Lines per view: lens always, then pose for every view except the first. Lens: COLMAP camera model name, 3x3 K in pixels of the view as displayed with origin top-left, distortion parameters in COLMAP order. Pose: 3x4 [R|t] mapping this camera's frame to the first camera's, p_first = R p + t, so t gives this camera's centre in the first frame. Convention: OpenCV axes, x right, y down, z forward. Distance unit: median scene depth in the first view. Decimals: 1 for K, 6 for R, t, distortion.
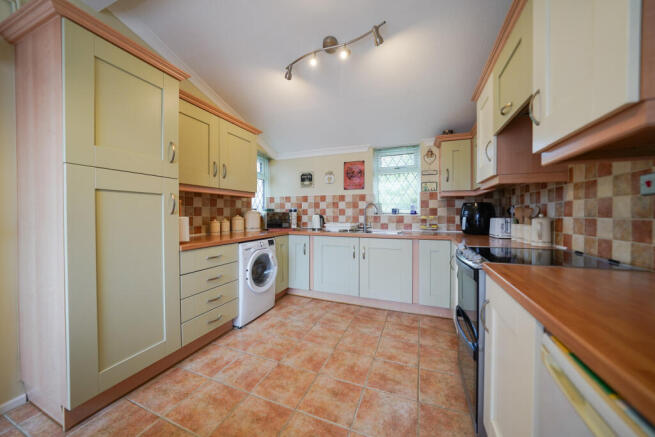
lens RADIAL K [[226.9, 0, 330.5], [0, 226.9, 216.9], [0, 0, 1]] dist [-0.015920, 0.000235]
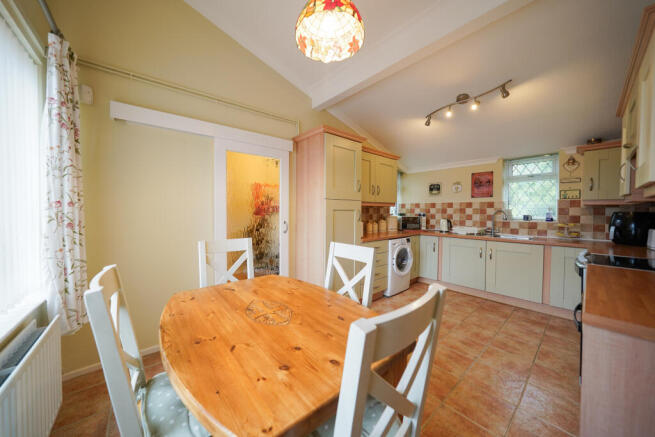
lens RADIAL K [[226.9, 0, 330.5], [0, 226.9, 216.9], [0, 0, 1]] dist [-0.015920, 0.000235]
pose [[0.884123, 0.013605, -0.467057, -0.040894], [-0.008631, 0.999881, 0.012788, -0.037237], [0.467175, -0.007275, 0.884135, -0.379221]]
